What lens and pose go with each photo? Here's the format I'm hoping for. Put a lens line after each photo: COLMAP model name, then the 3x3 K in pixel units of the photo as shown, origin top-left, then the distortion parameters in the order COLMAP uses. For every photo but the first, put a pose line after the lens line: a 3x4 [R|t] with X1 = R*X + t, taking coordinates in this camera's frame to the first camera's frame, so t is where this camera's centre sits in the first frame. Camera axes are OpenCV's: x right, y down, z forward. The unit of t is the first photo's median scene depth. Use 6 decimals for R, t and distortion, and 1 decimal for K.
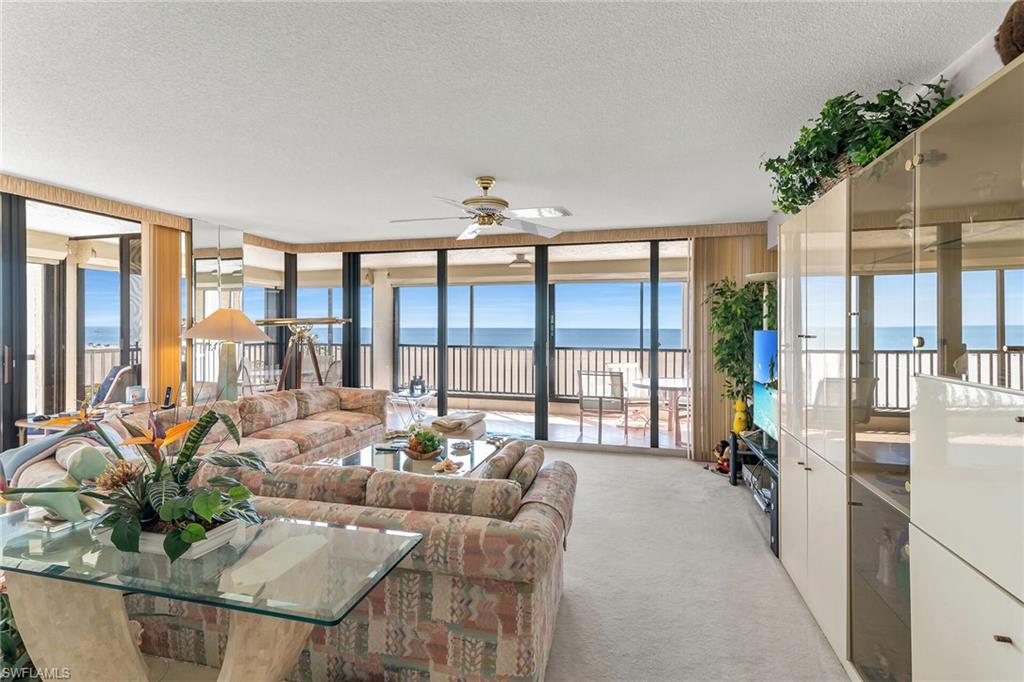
lens RADIAL K [[480.3, 0, 498.9], [0, 480.3, 322.8], [0, 0, 1]] dist [0.005068, -0.001675]
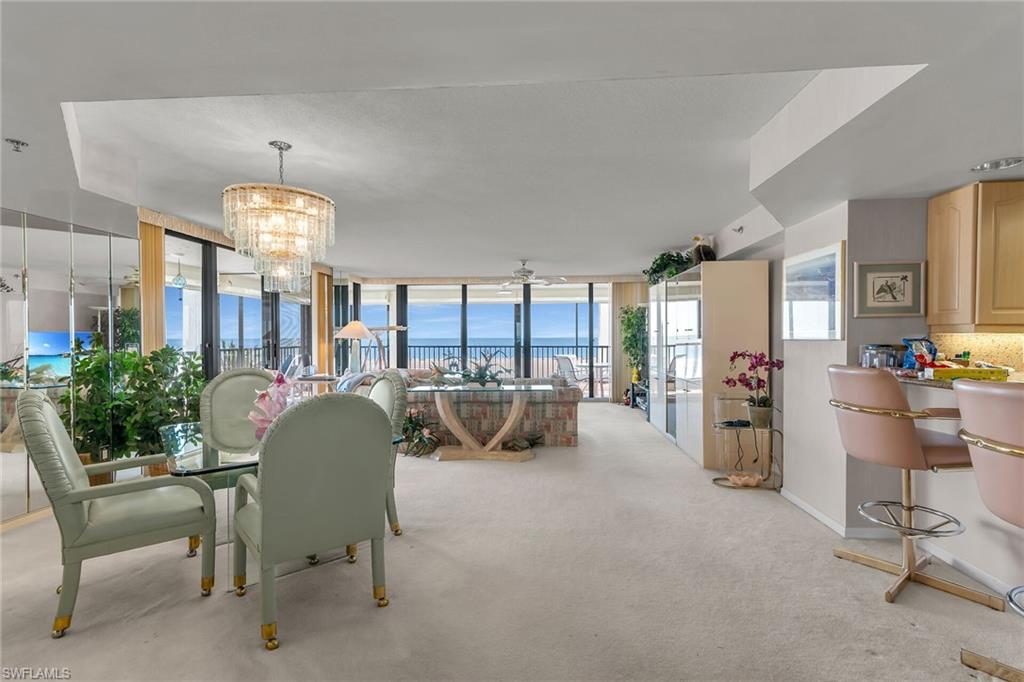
lens RADIAL K [[480.3, 0, 517.1], [0, 480.3, 343.3], [0, 0, 1]] dist [0.005068, -0.001675]
pose [[0.976511, -0.014886, 0.214953, -0.372705], [0.010461, 0.999710, 0.021713, 0.014913], [-0.215214, -0.018954, 0.976383, -0.772939]]
